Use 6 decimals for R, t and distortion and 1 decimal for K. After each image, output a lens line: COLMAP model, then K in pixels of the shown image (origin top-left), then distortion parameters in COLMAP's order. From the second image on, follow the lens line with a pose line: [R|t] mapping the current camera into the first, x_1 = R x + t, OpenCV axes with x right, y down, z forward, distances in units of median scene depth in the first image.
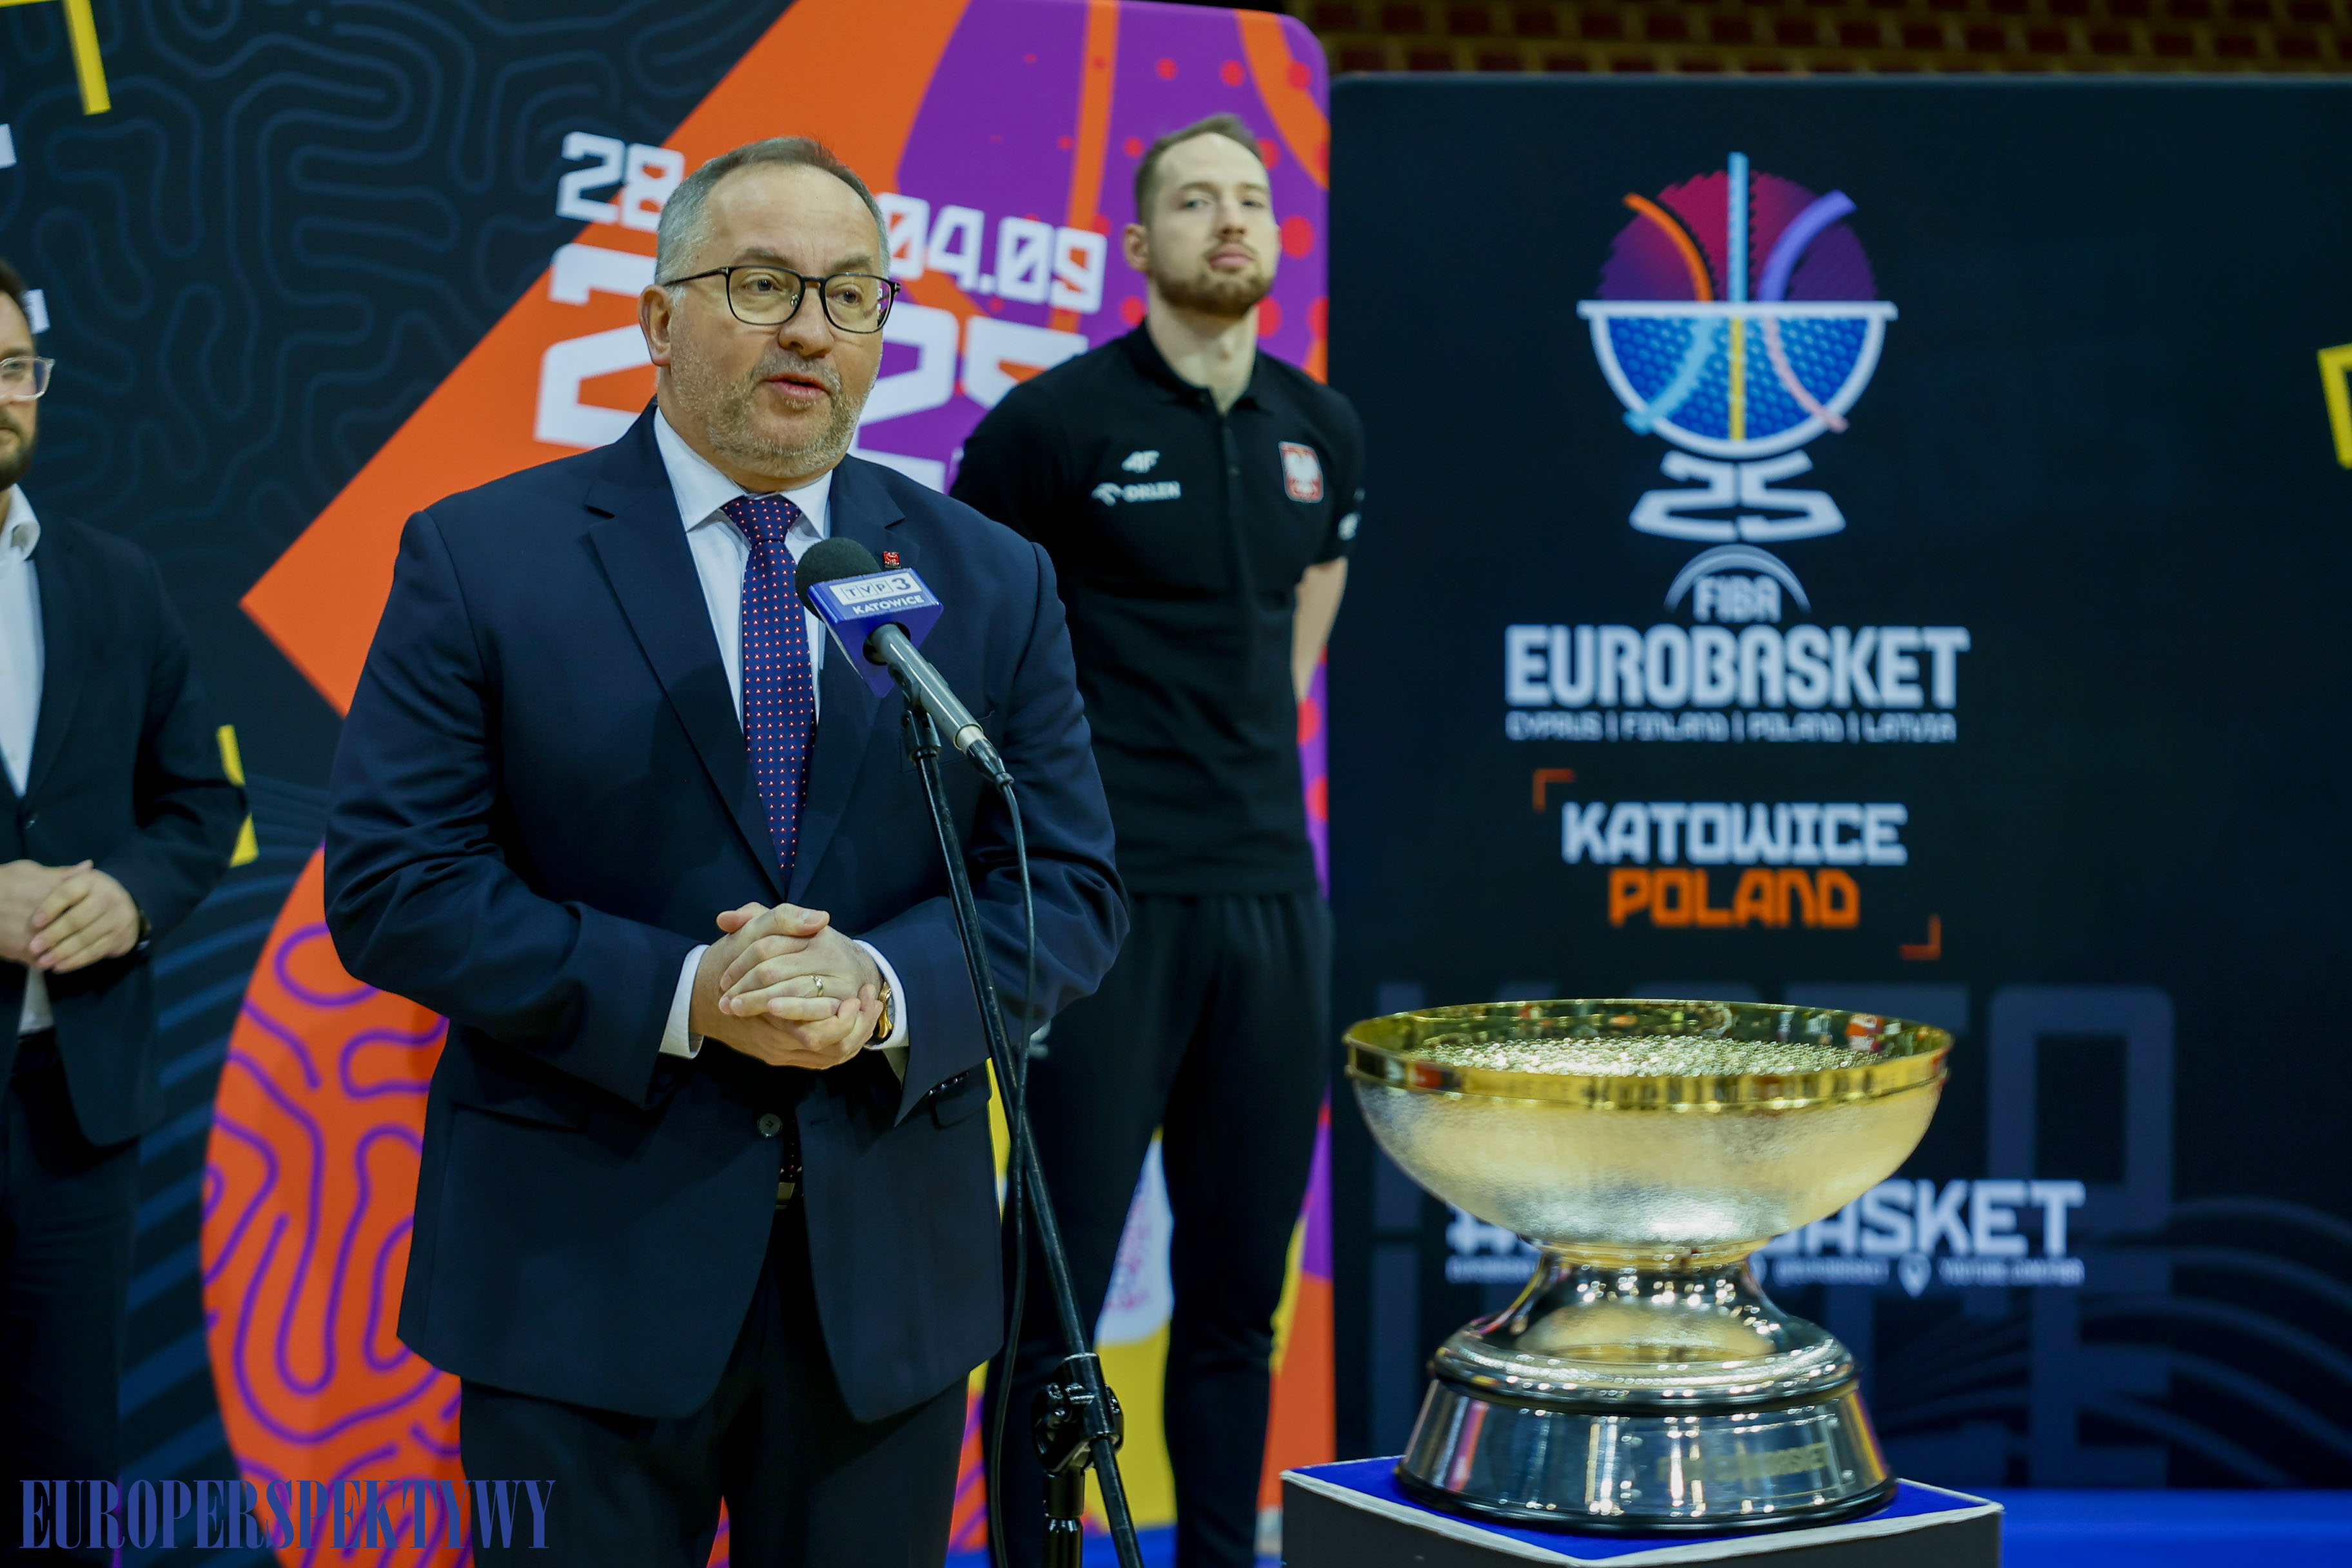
lens RADIAL K [[4514.6, 0, 1145.5], [0, 4514.6, 782.6], [0, 0, 1]] dist [-0.012141, 0.068218]
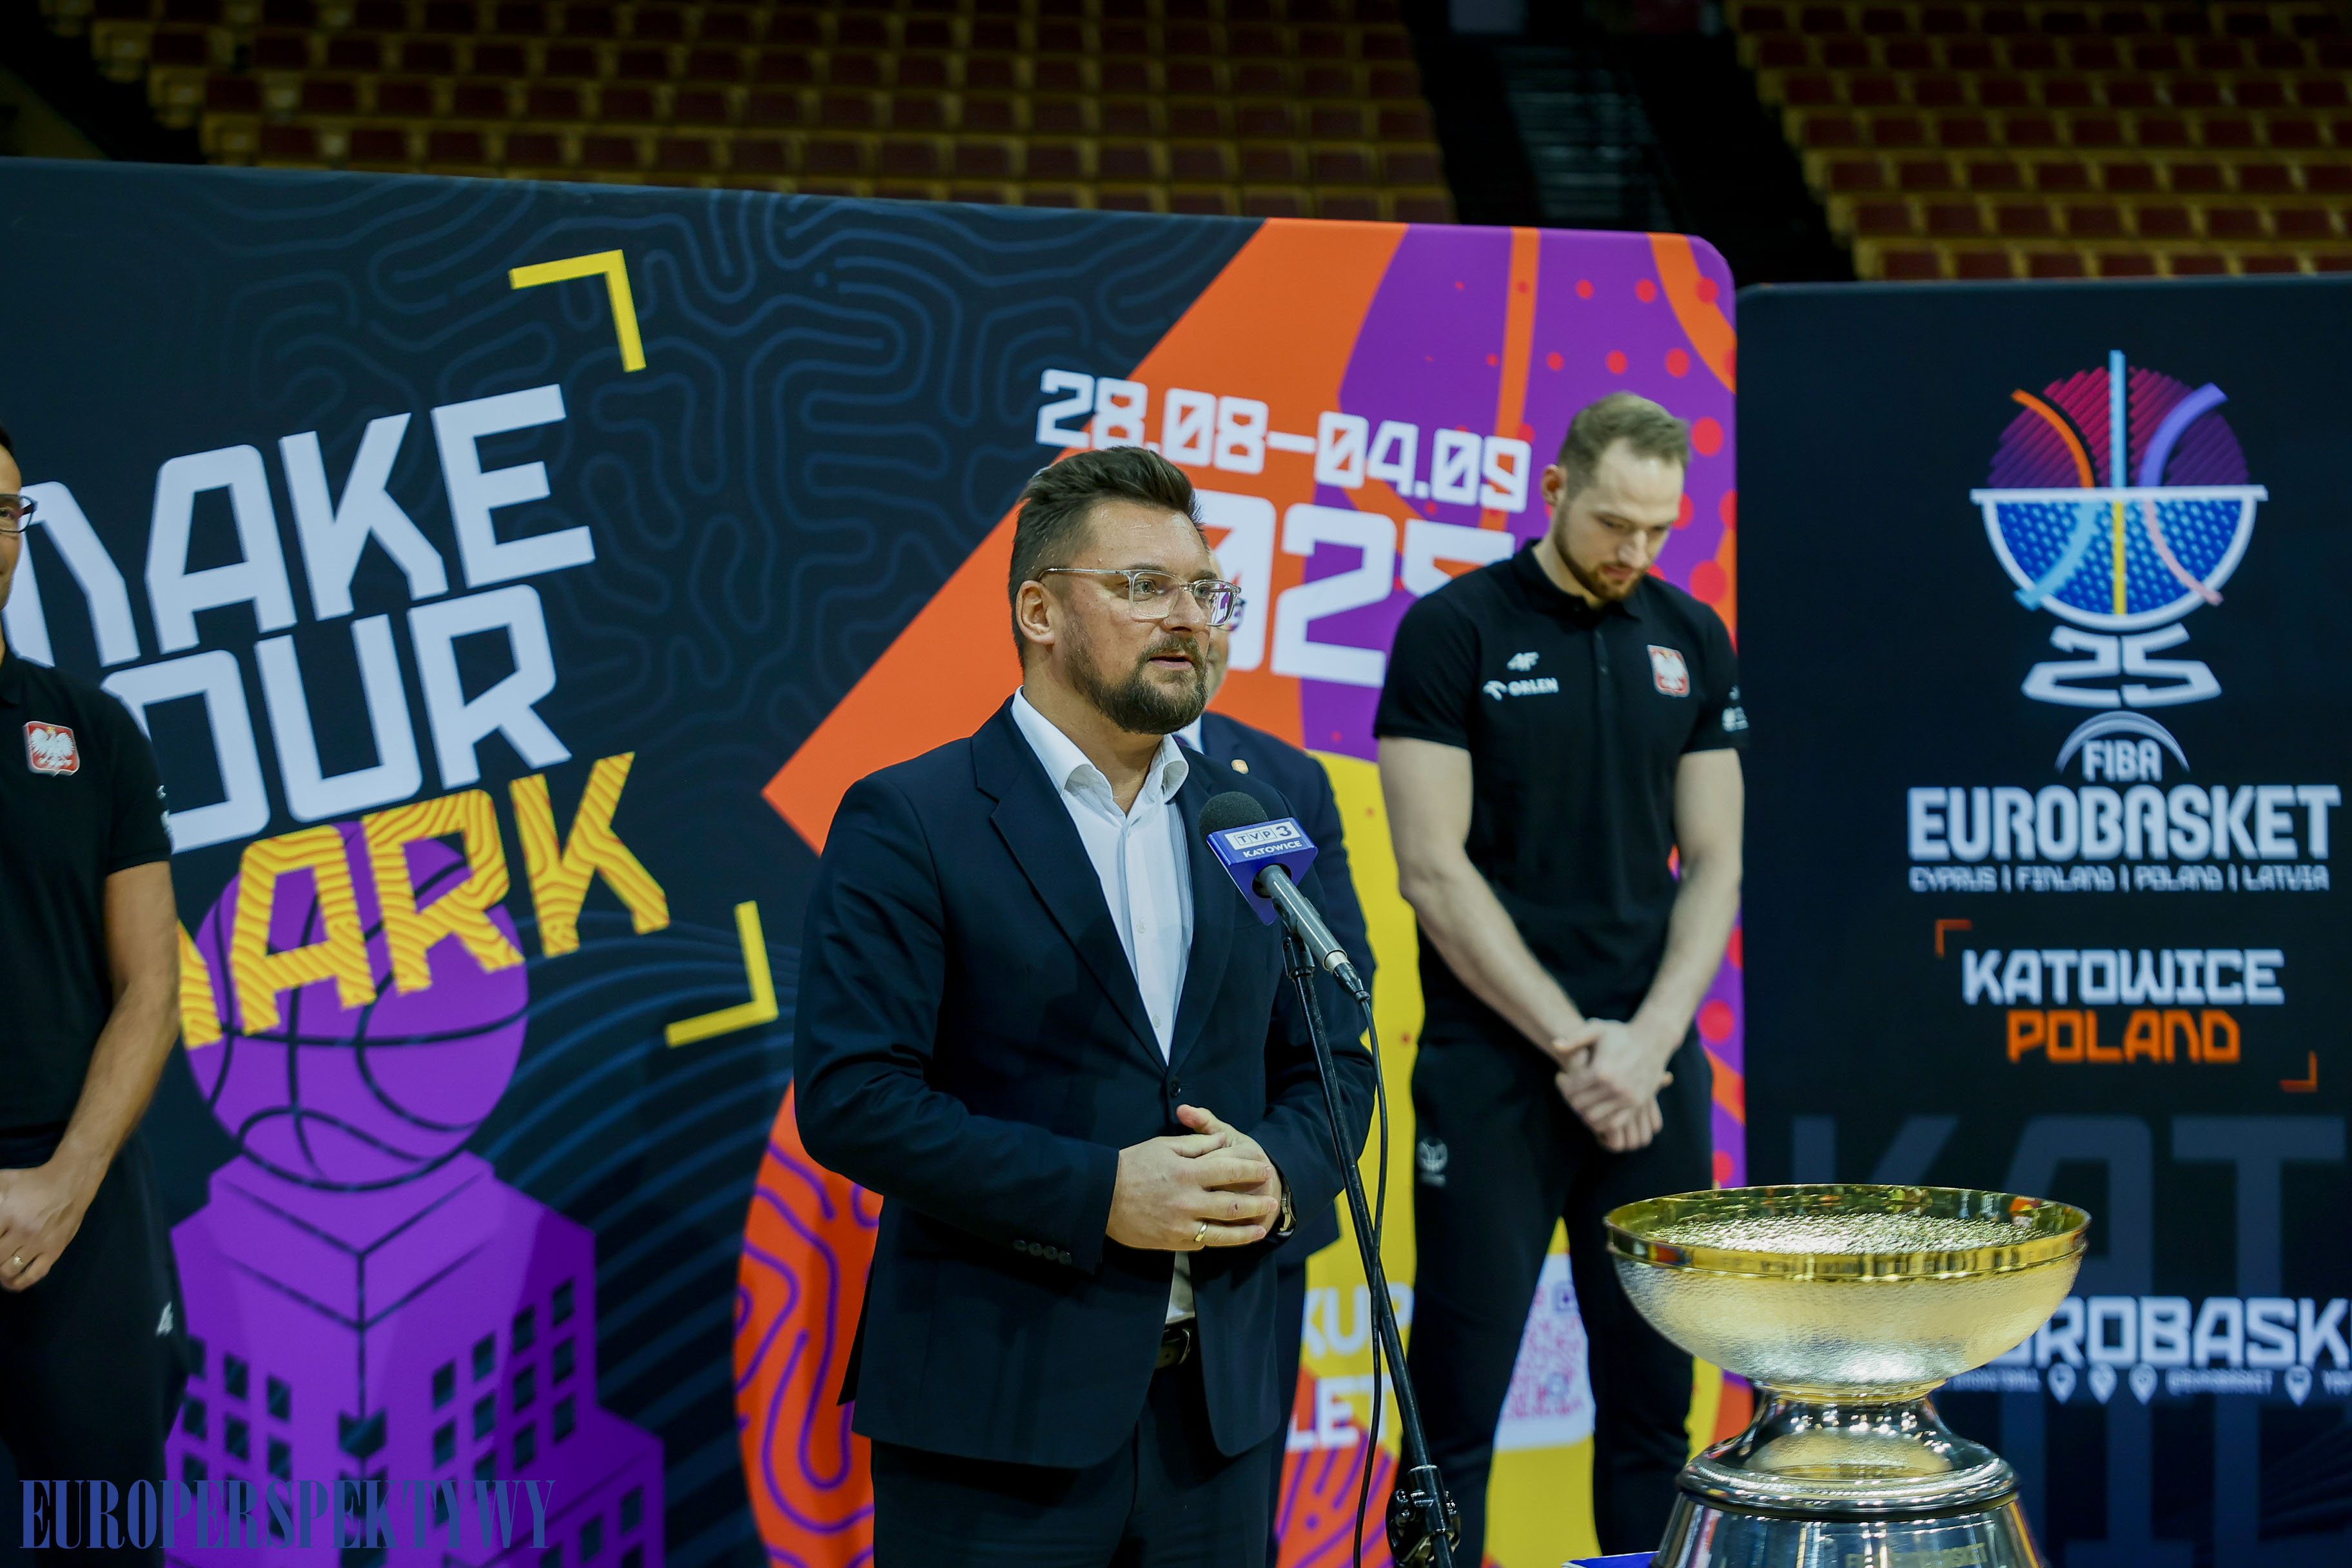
lens RADIAL K [[4488.2, 0, 1118.8], [0, 4488.2, 791.7], [0, 0, 1]] dist [-0.020114, -0.045612]
pose [[0.992432, -0.012207, -0.122190, 0.023440], [0.009933, 0.999766, -0.019206, -0.014908], [0.122396, 0.017847, 0.992321, -0.097973]]
